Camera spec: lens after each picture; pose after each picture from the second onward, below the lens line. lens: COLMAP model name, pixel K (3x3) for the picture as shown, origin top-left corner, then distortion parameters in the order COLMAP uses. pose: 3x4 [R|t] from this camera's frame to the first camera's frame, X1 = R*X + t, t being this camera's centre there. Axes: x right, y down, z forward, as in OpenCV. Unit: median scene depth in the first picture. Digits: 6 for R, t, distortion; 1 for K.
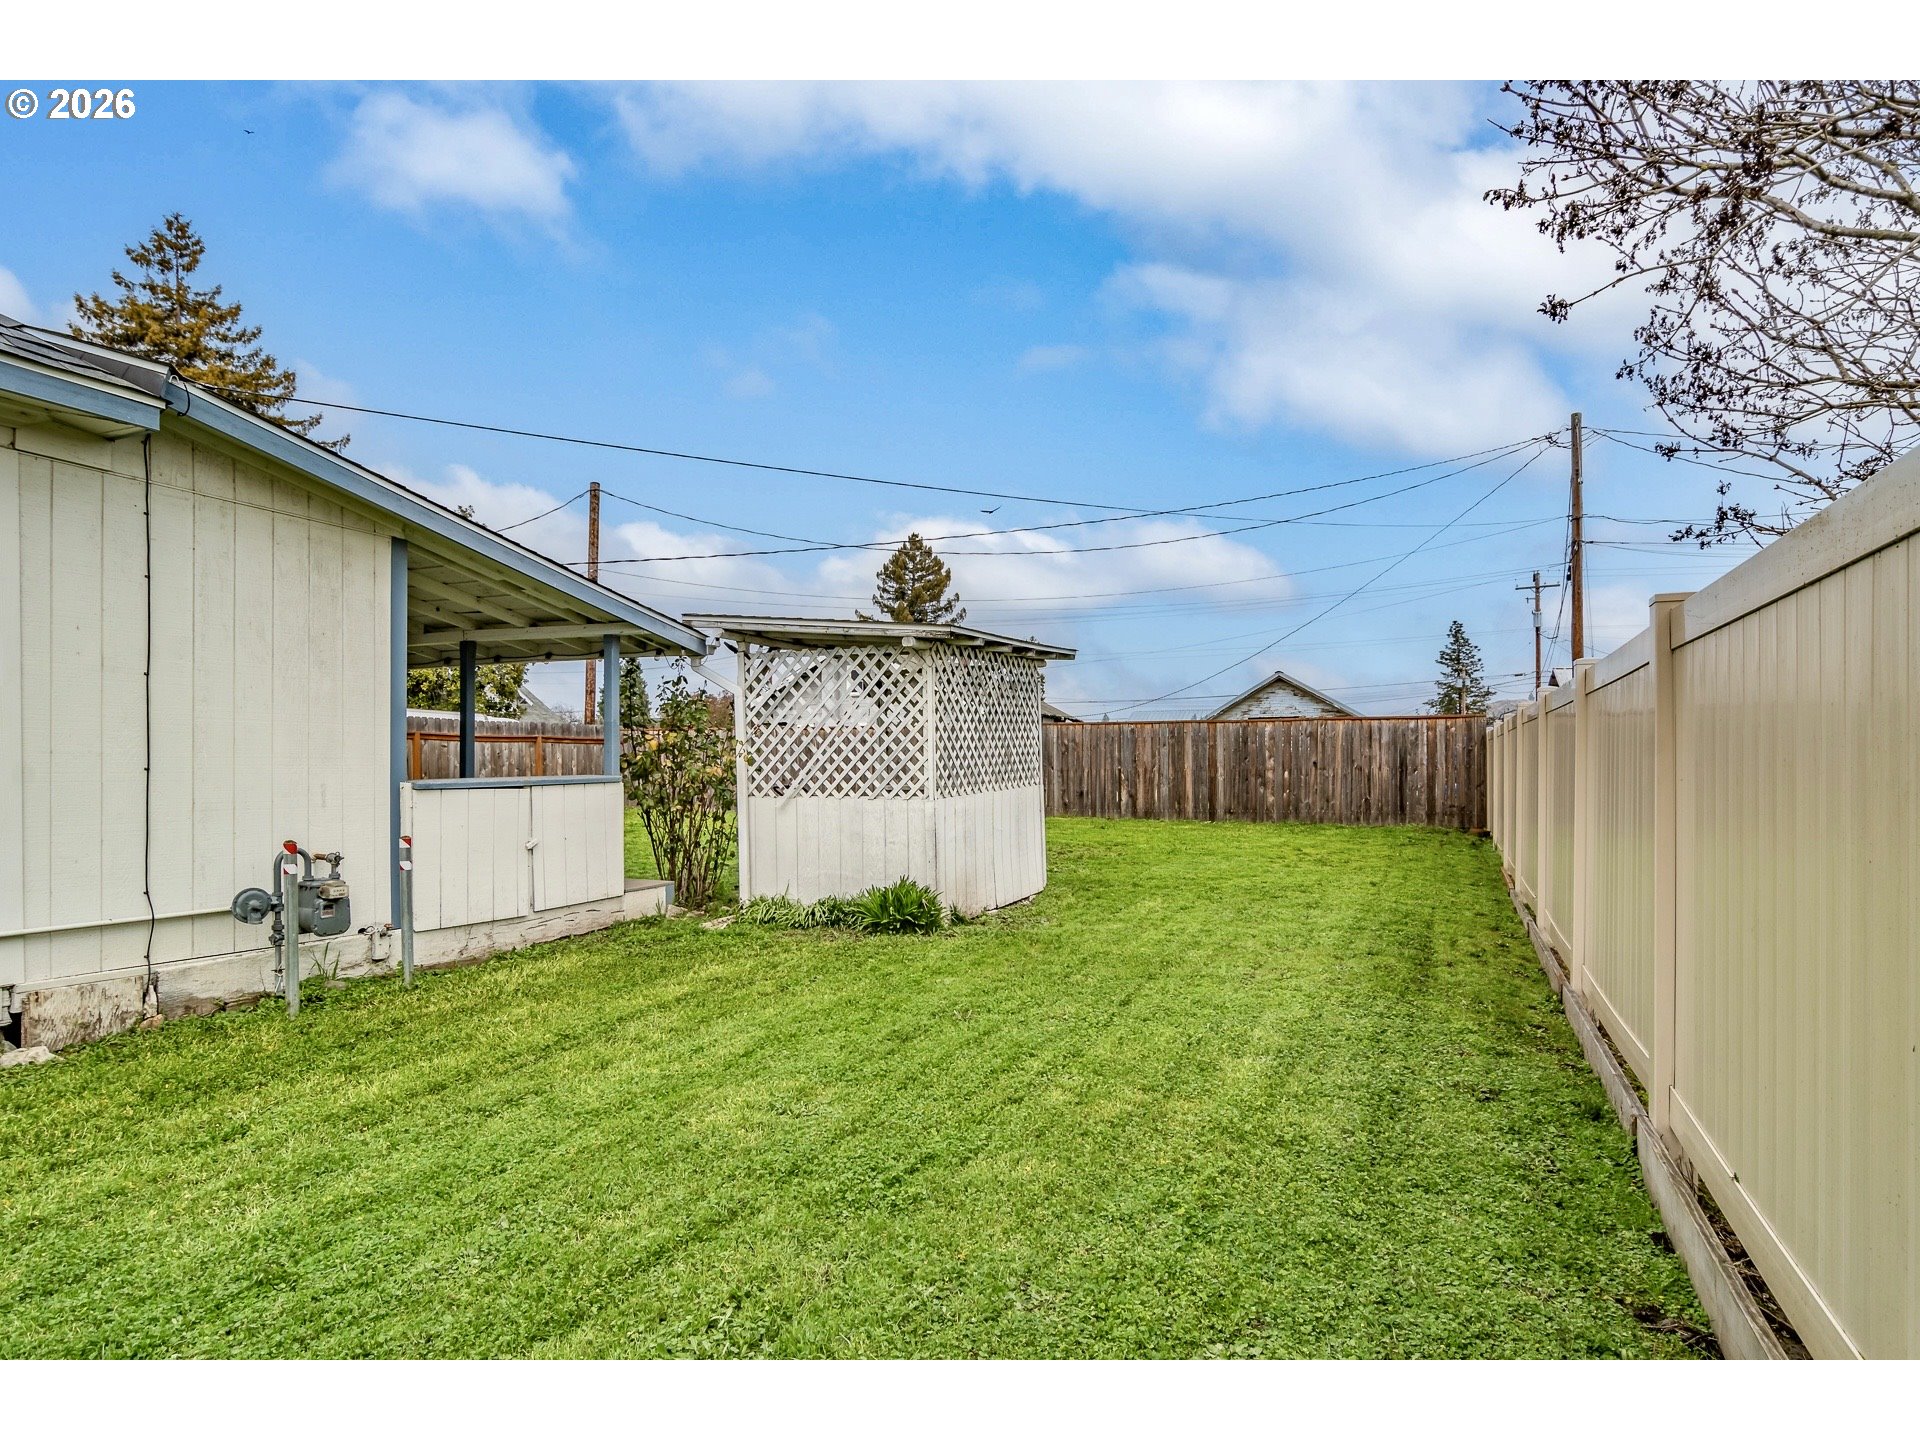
lens RADIAL K [[1034.6, 0, 951.2], [0, 1034.6, 718.7], [0, 0, 1]] dist [0.000469, 0.000046]
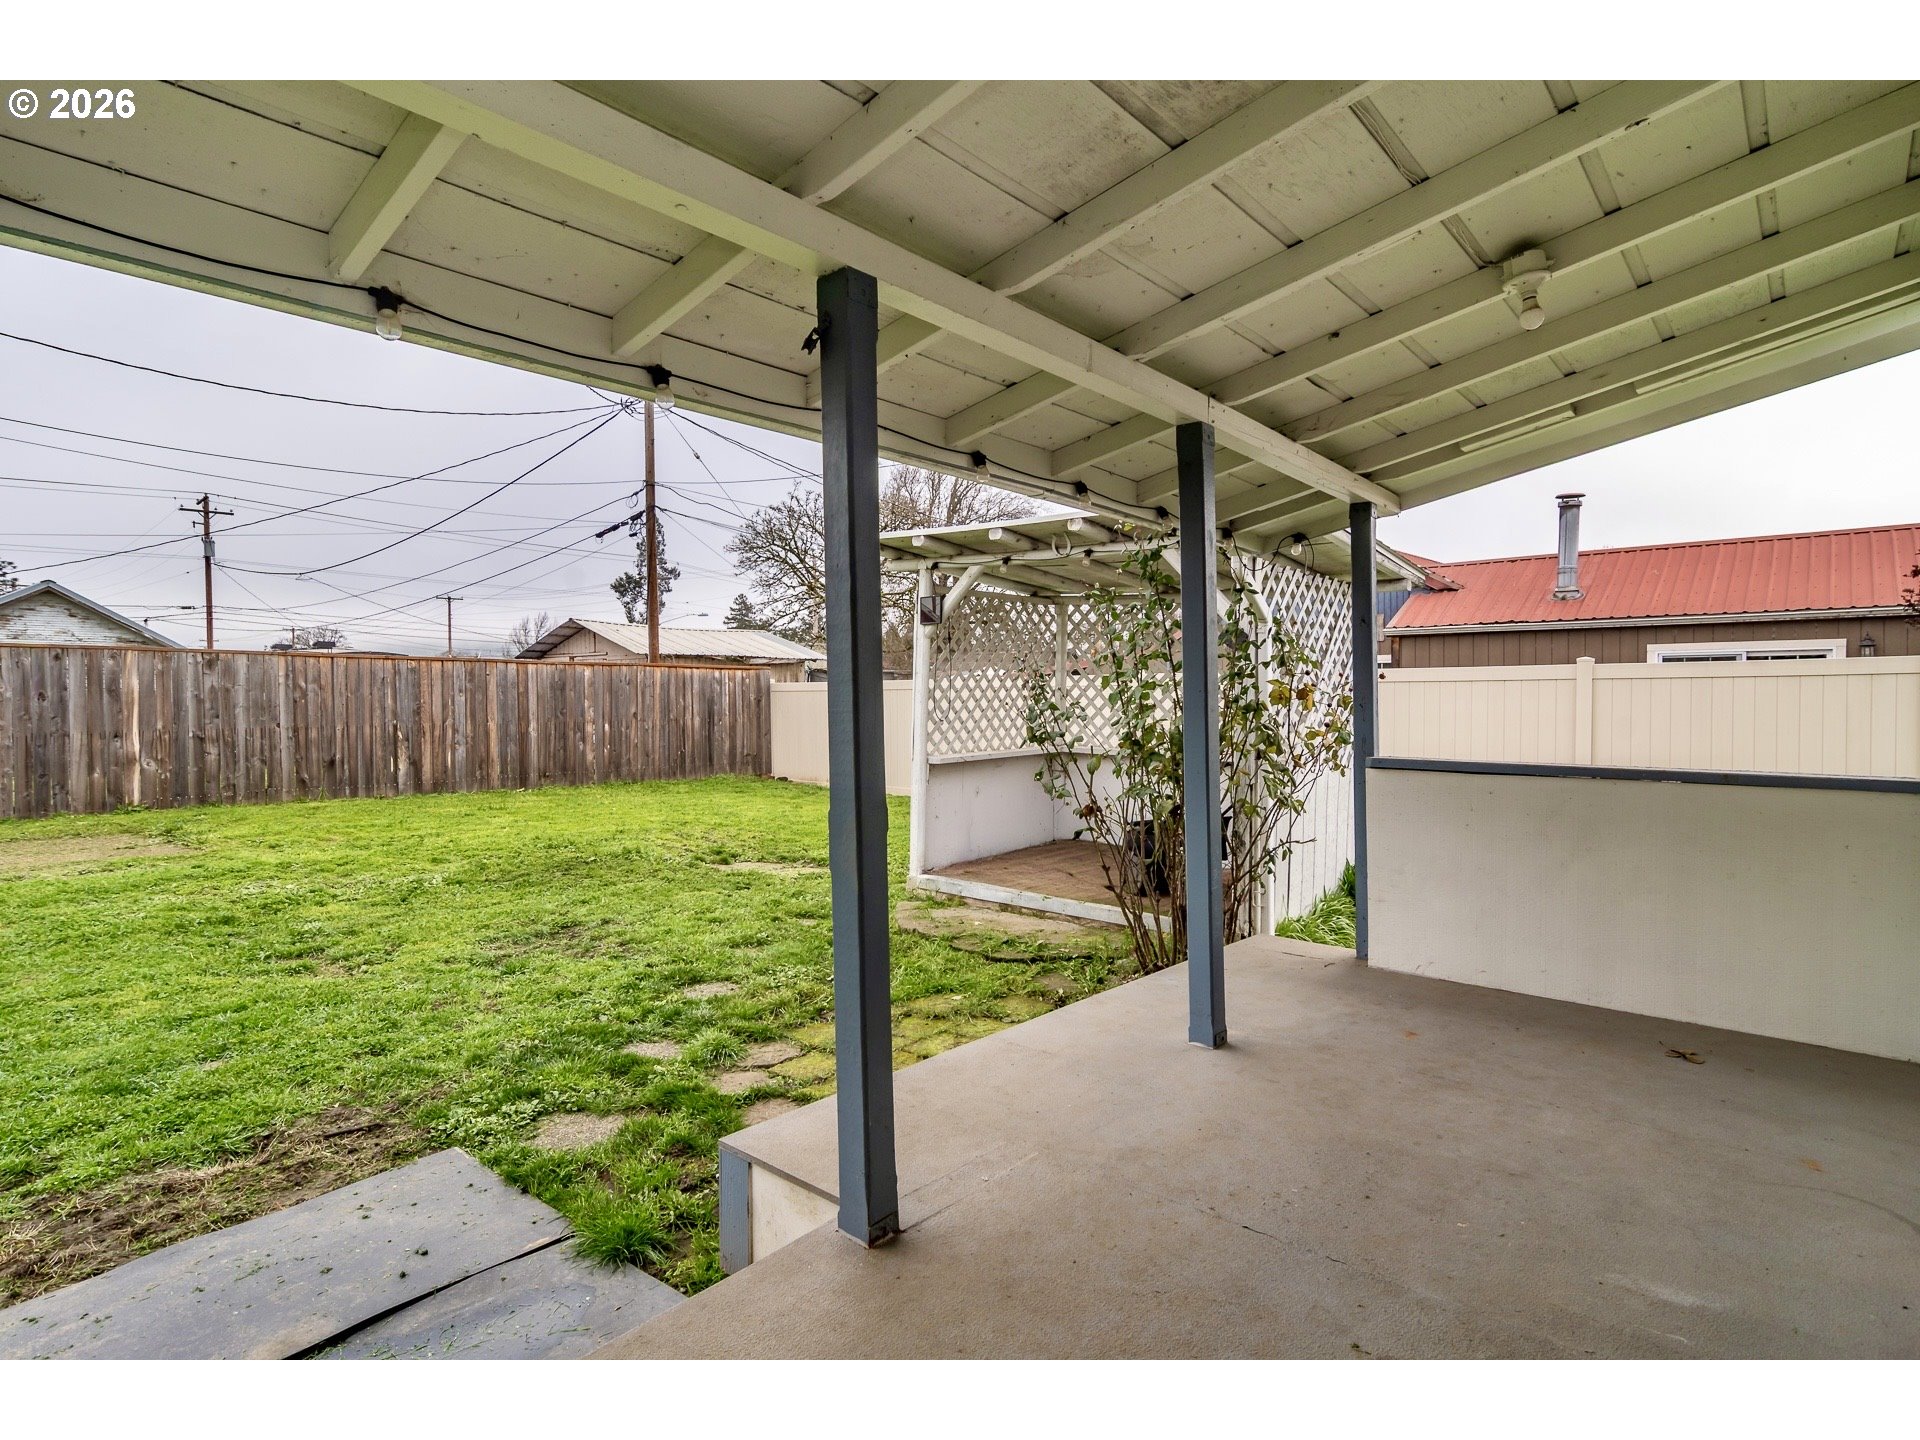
lens RADIAL K [[1034.6, 0, 951.2], [0, 1034.6, 718.7], [0, 0, 1]] dist [0.000469, 0.000046]
pose [[0.272184, -0.012828, 0.962160, -0.393142], [-0.040205, 0.998886, 0.024691, 0.012386], [-0.961405, -0.045404, 0.271365, 0.444950]]
